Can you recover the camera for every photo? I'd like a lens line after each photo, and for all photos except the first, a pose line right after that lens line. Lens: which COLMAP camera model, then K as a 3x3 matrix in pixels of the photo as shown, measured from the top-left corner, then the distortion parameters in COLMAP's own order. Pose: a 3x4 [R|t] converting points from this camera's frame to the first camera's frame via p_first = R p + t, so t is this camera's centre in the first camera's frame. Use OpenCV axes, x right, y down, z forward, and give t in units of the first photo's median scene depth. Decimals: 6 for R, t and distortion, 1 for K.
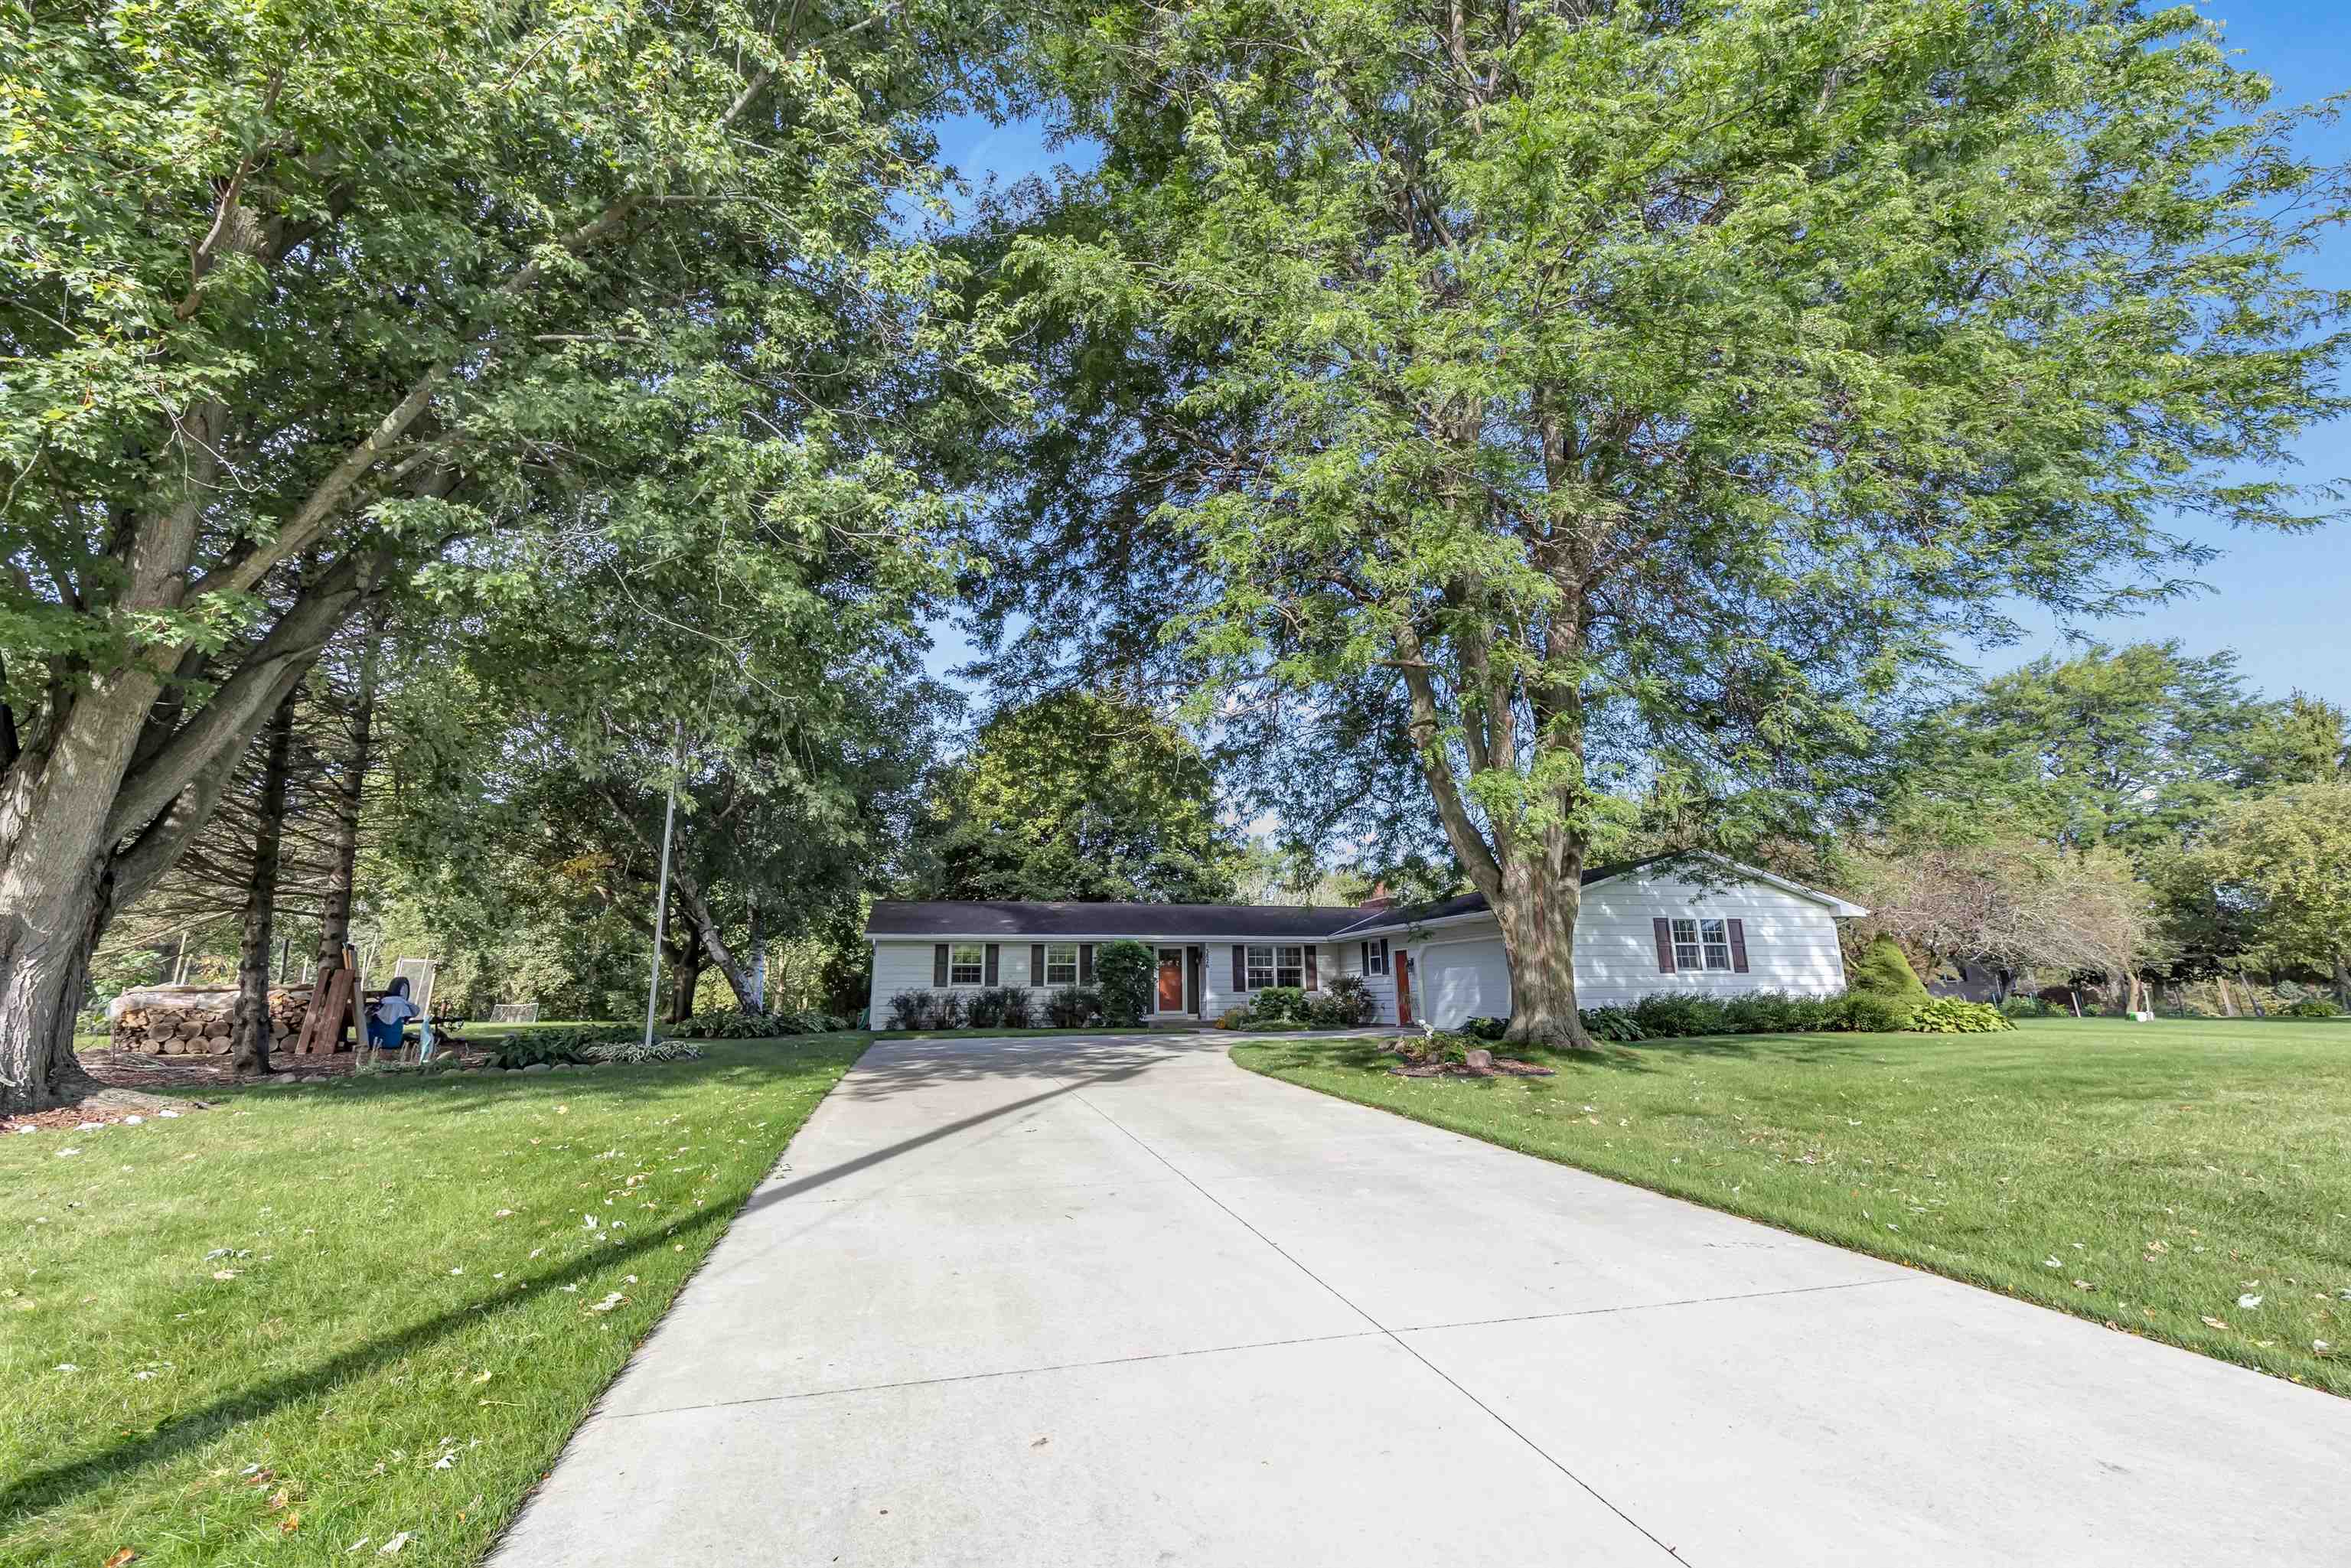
lens RADIAL K [[955.6, 0, 1173.2], [0, 955.6, 785.1], [0, 0, 1]] dist [-0.001313, 0.000036]
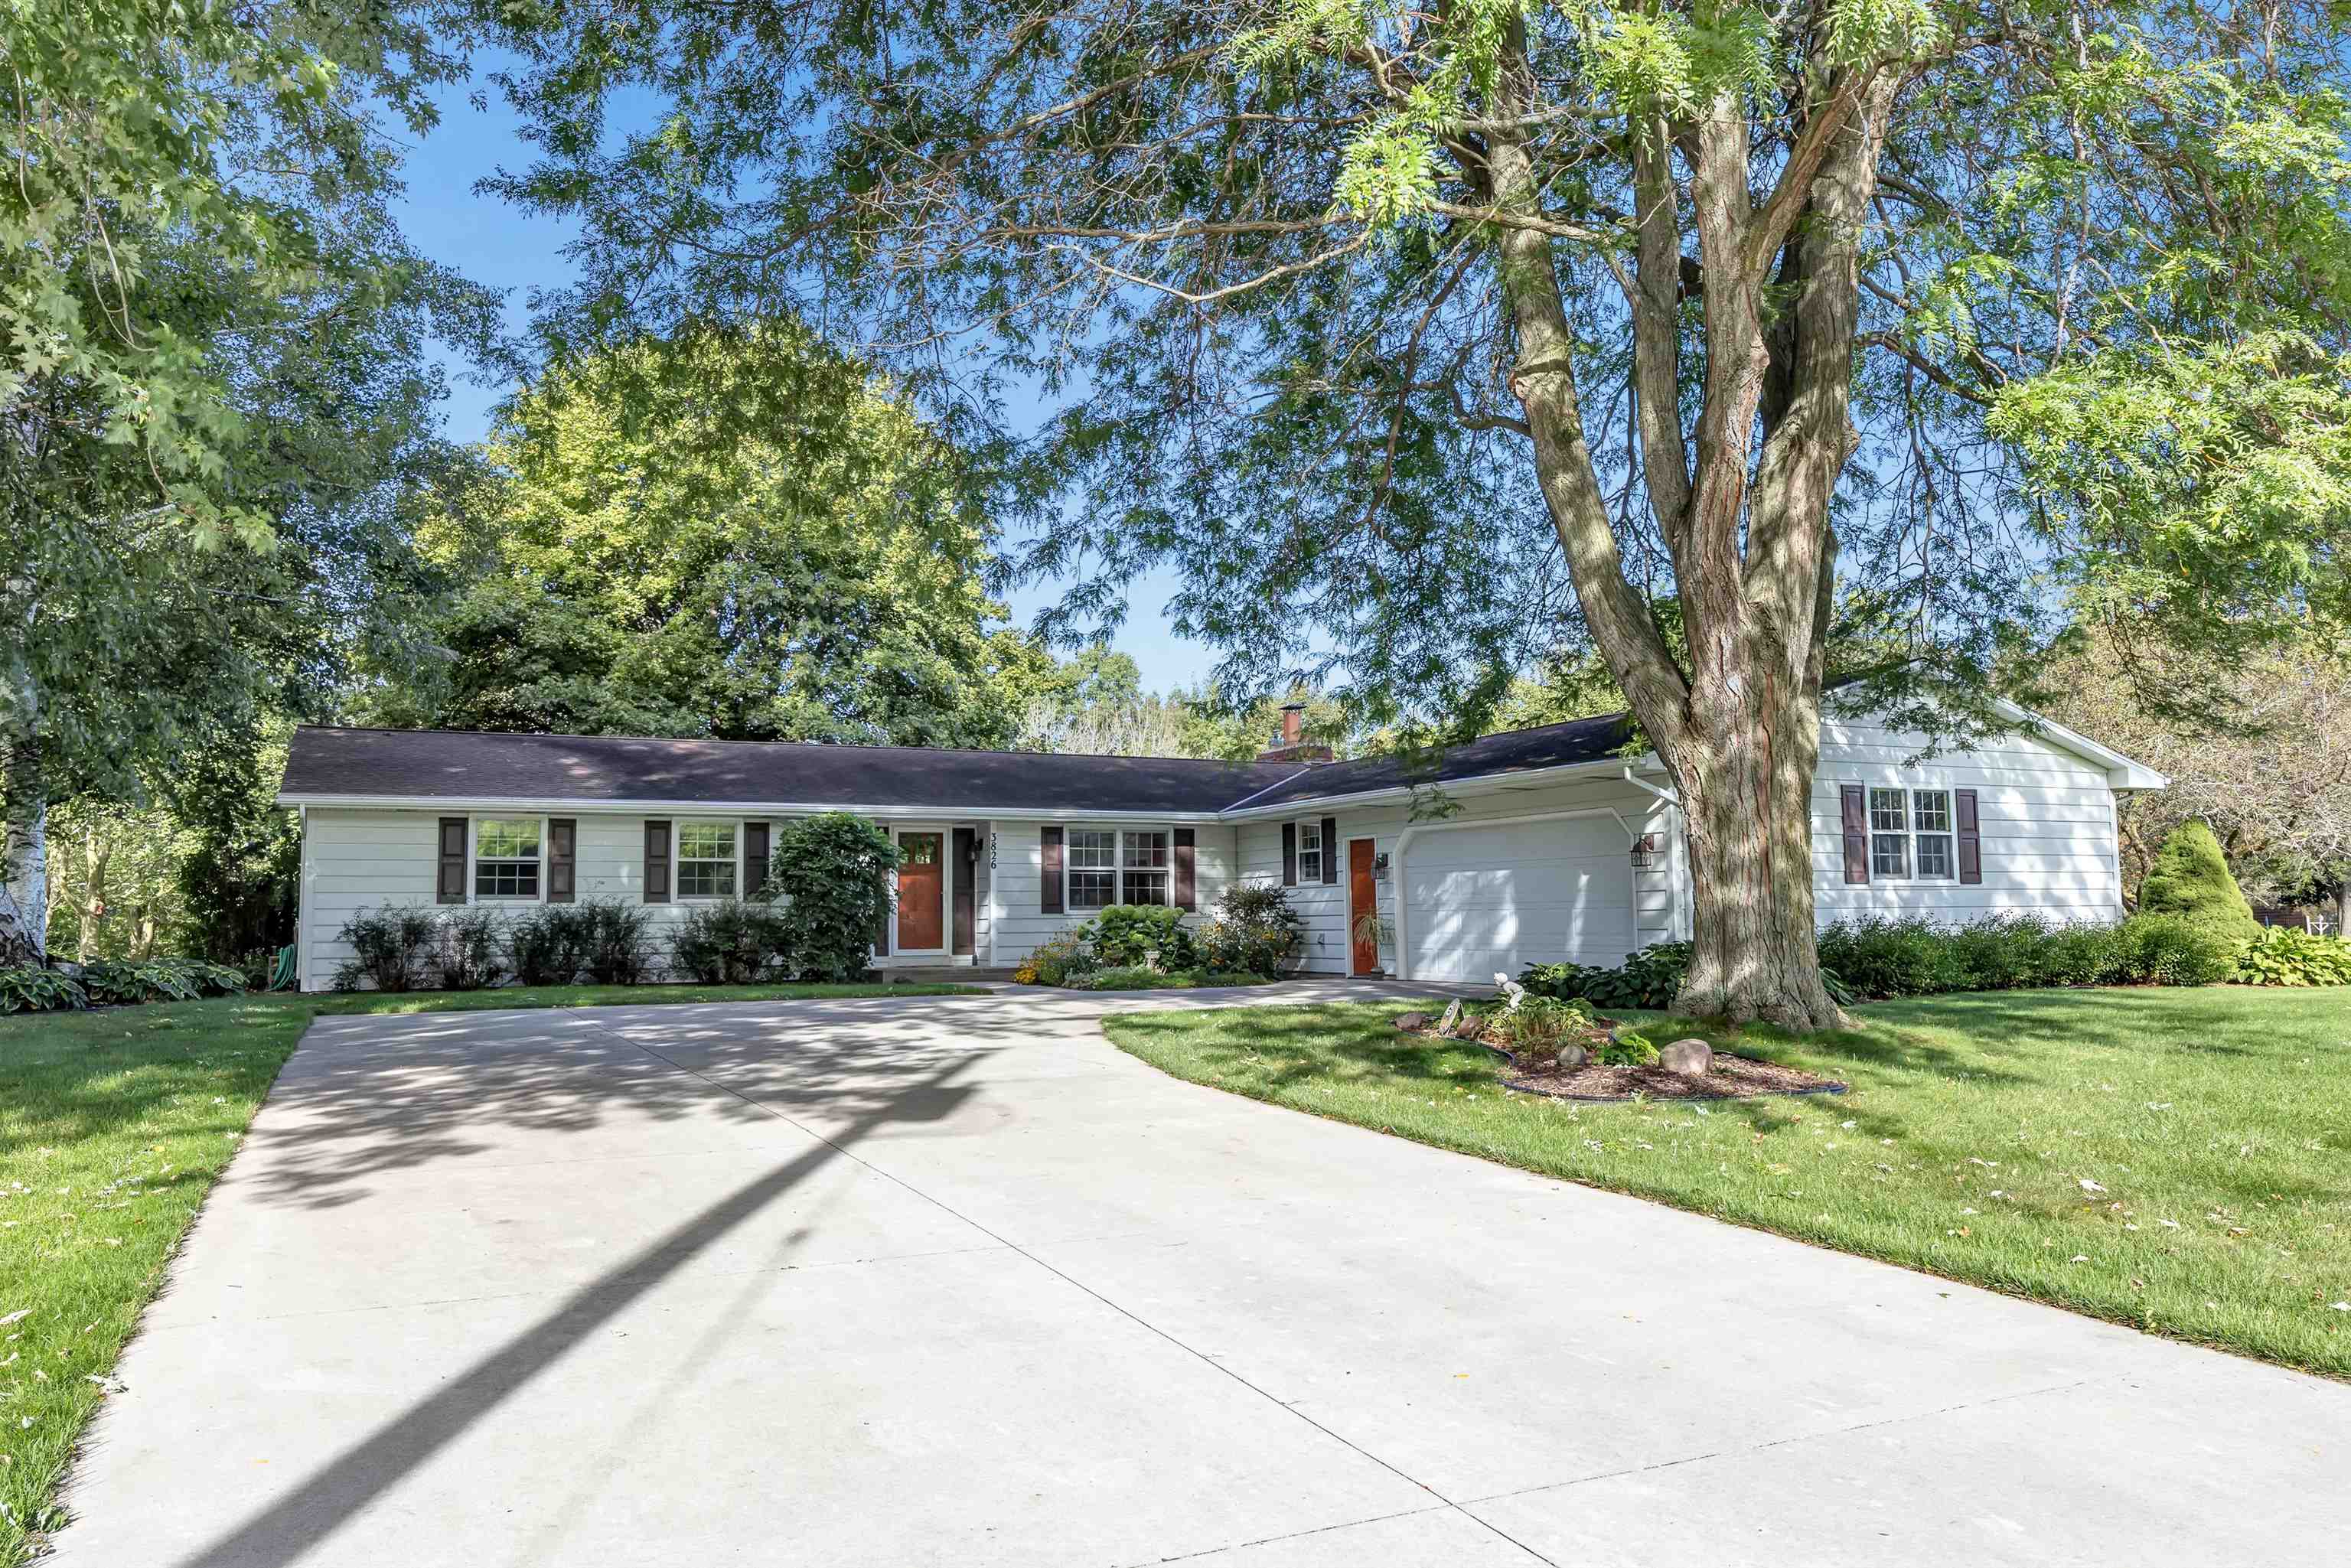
lens RADIAL K [[1657.6, 0, 1177.3], [0, 1657.6, 780.3], [0, 0, 1]] dist [-0.003750, 0.004541]
pose [[0.981155, 0.016851, 0.192486, -0.047056], [-0.042625, 0.990524, 0.130556, 0.024540], [-0.188462, -0.136301, 0.972576, 0.125294]]
